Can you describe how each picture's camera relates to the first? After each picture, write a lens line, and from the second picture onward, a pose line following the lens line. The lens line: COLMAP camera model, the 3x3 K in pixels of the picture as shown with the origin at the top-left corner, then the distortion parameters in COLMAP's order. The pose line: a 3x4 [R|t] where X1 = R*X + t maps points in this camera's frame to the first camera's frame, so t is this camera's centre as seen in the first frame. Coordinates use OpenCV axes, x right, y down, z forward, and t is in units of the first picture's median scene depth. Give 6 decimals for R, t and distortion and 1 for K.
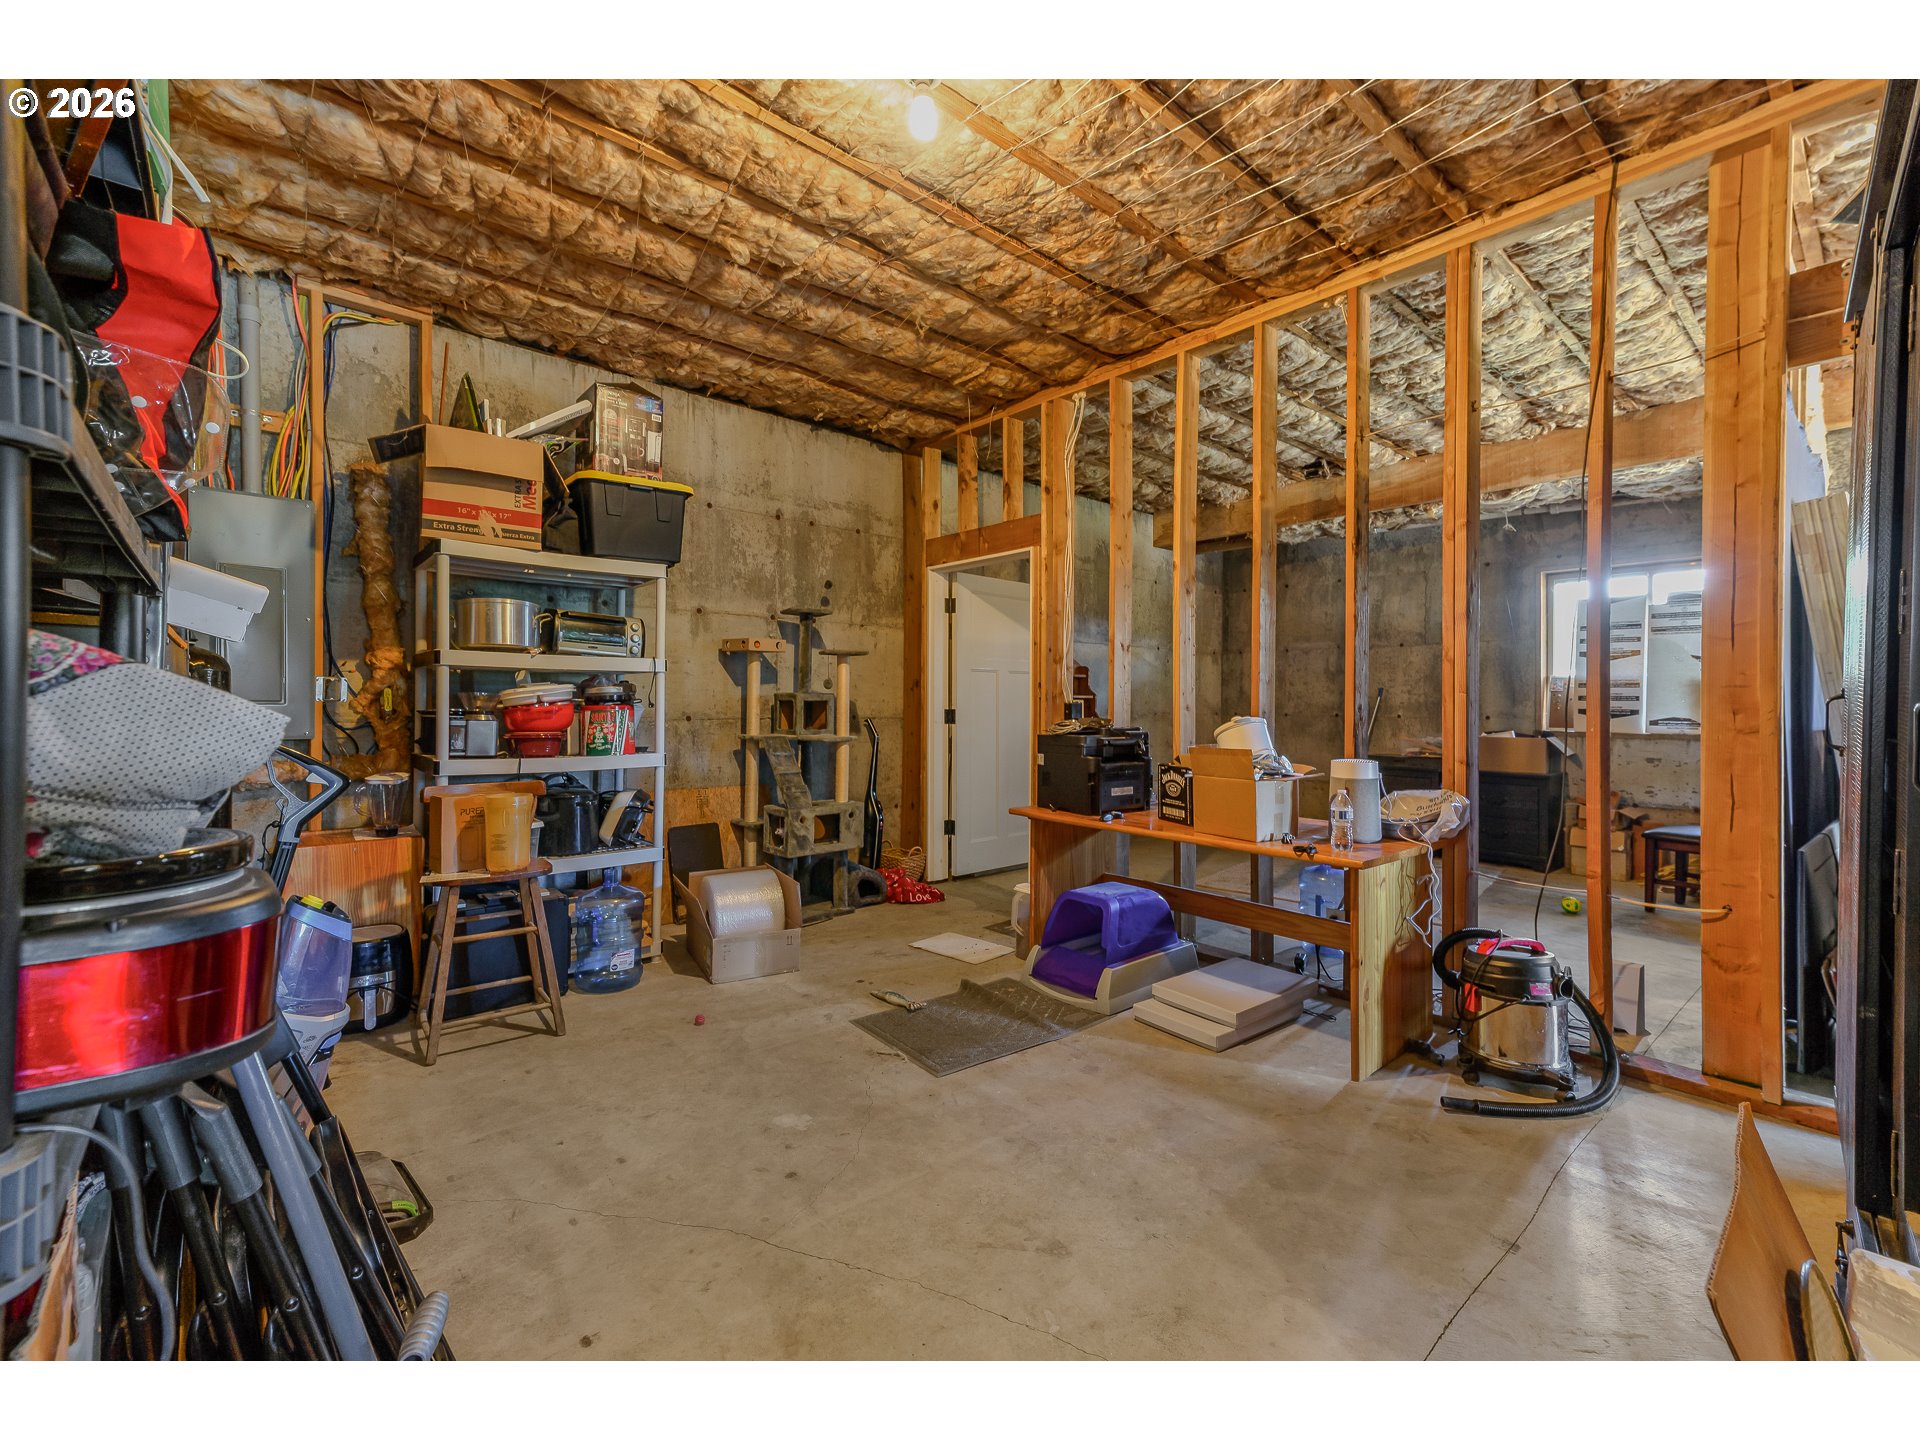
lens RADIAL K [[832.6, 0, 956.9], [0, 832.6, 694.4], [0, 0, 1]] dist [0.021899, 0.000266]
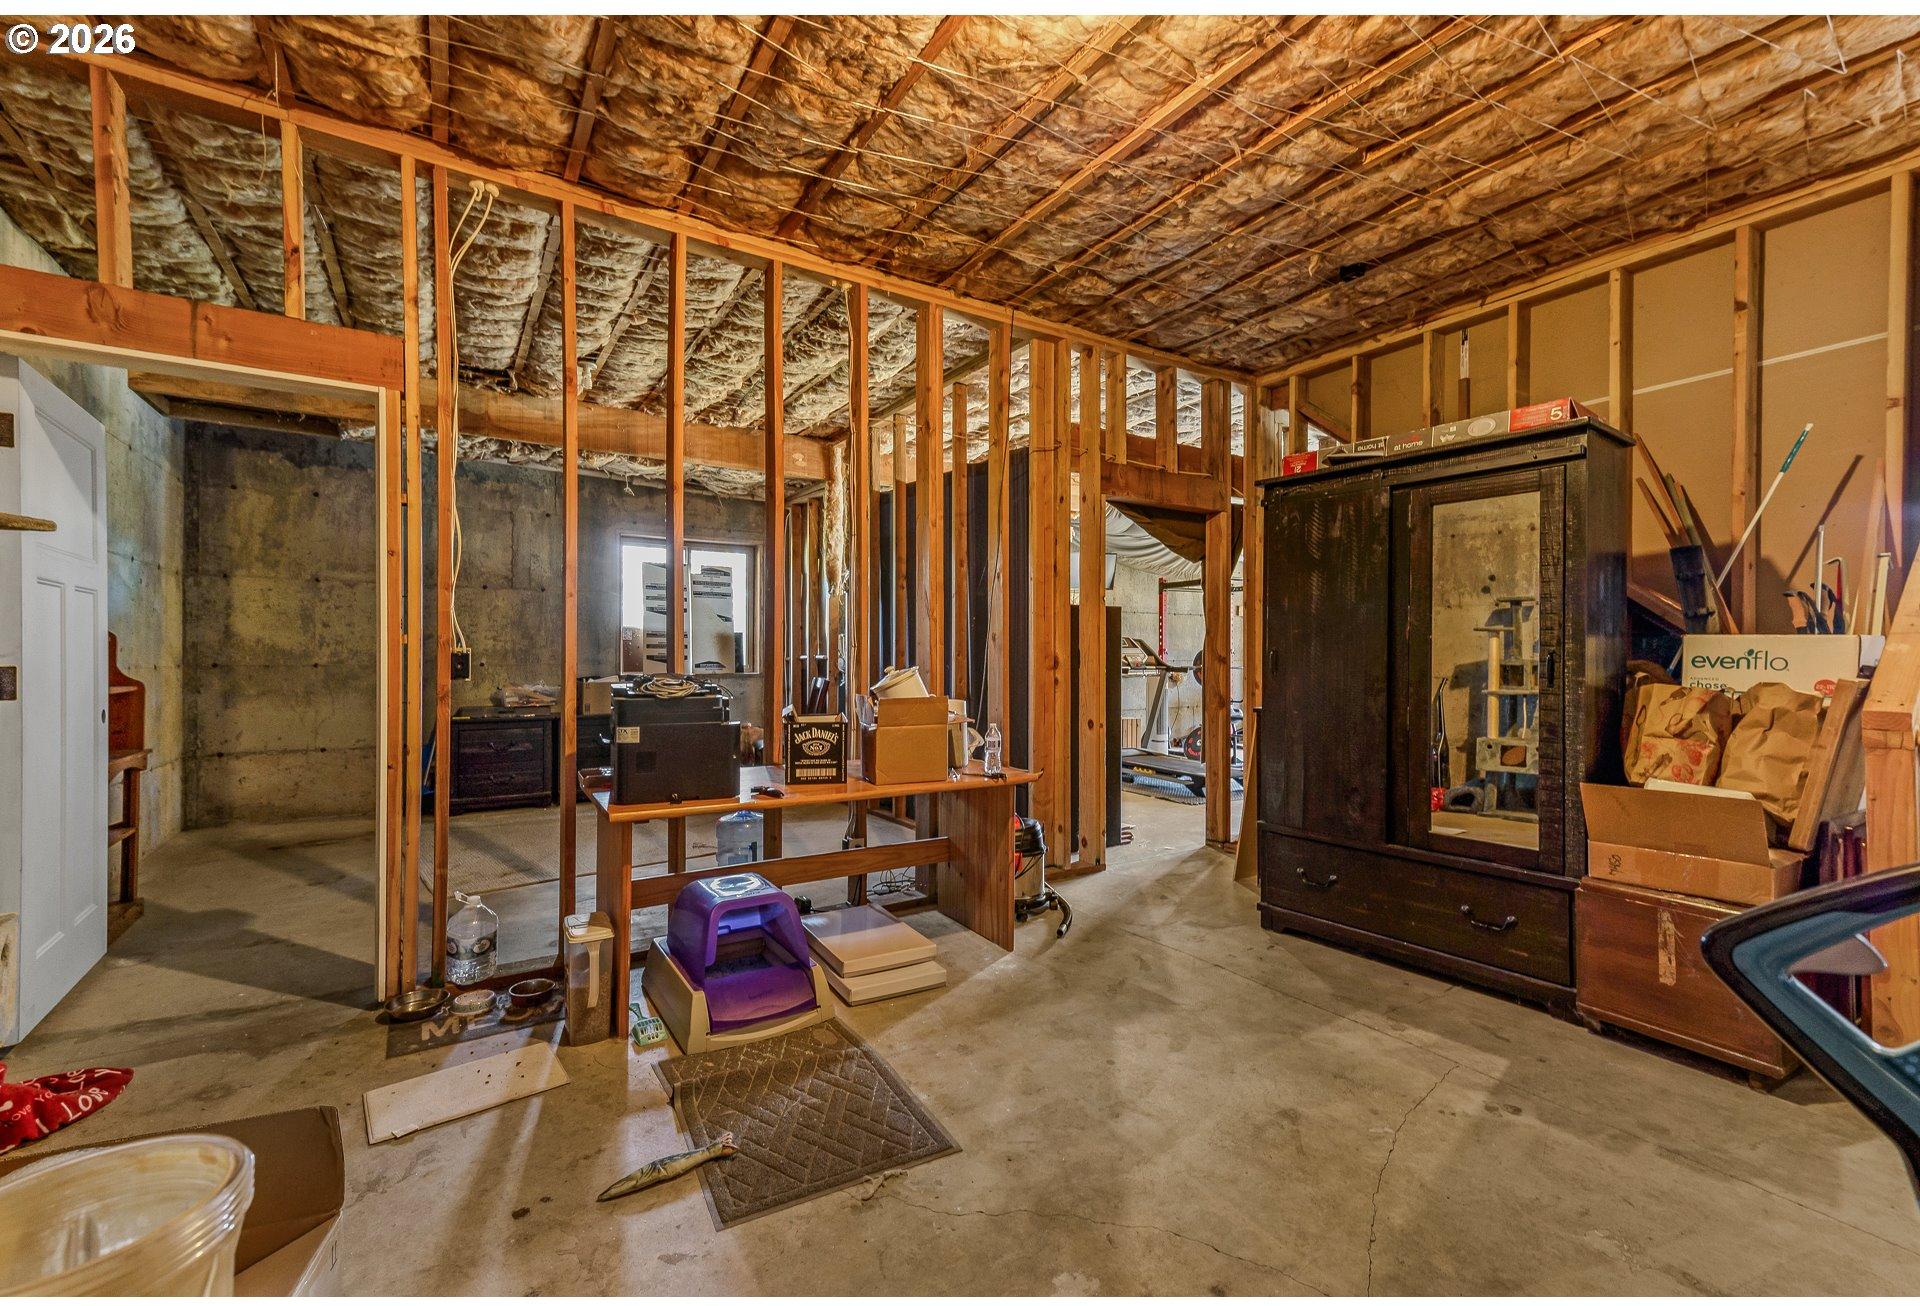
lens RADIAL K [[833.9, 0, 958.0], [0, 833.9, 641.3], [0, 0, 1]] dist [0.017210, -0.000050]
pose [[0.138487, 0.009518, 0.990318, -0.612892], [-0.011870, 0.999898, -0.007950, 0.002756], [-0.990293, -0.010654, 0.138586, 0.709179]]
